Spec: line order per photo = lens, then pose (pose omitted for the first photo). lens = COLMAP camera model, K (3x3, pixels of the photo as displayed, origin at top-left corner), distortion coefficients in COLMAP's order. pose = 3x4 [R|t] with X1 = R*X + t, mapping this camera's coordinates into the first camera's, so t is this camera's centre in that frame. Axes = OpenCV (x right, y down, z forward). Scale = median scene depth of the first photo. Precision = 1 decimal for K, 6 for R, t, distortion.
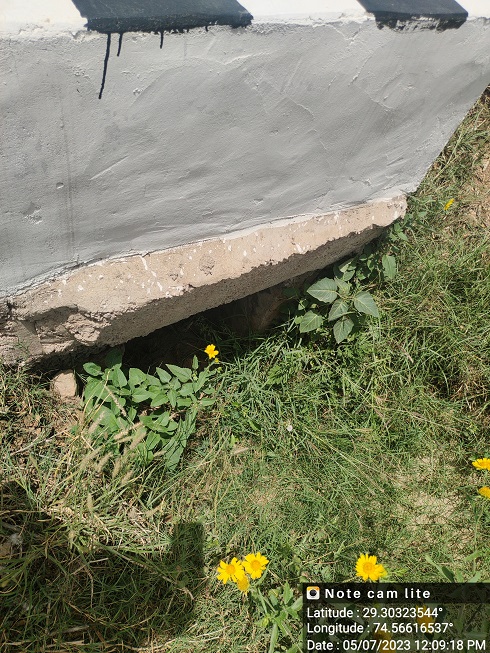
lens RADIAL K [[453.3, 0, 245.0], [0, 453.3, 326.5], [0, 0, 1]] dist [0.049226, -0.081771]
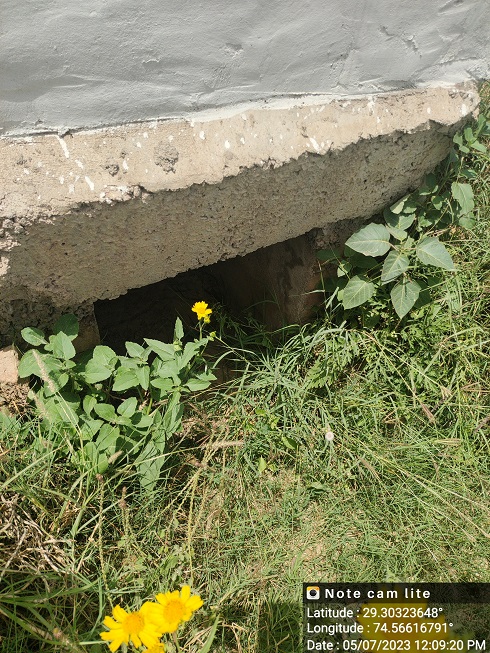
lens RADIAL K [[453.3, 0, 245.0], [0, 453.3, 326.5], [0, 0, 1]] dist [0.049226, -0.081771]
pose [[0.984149, -0.057520, -0.167756, 0.106510], [0.033335, 0.989078, -0.143573, 0.175087], [0.174183, 0.135705, 0.975318, 0.331839]]
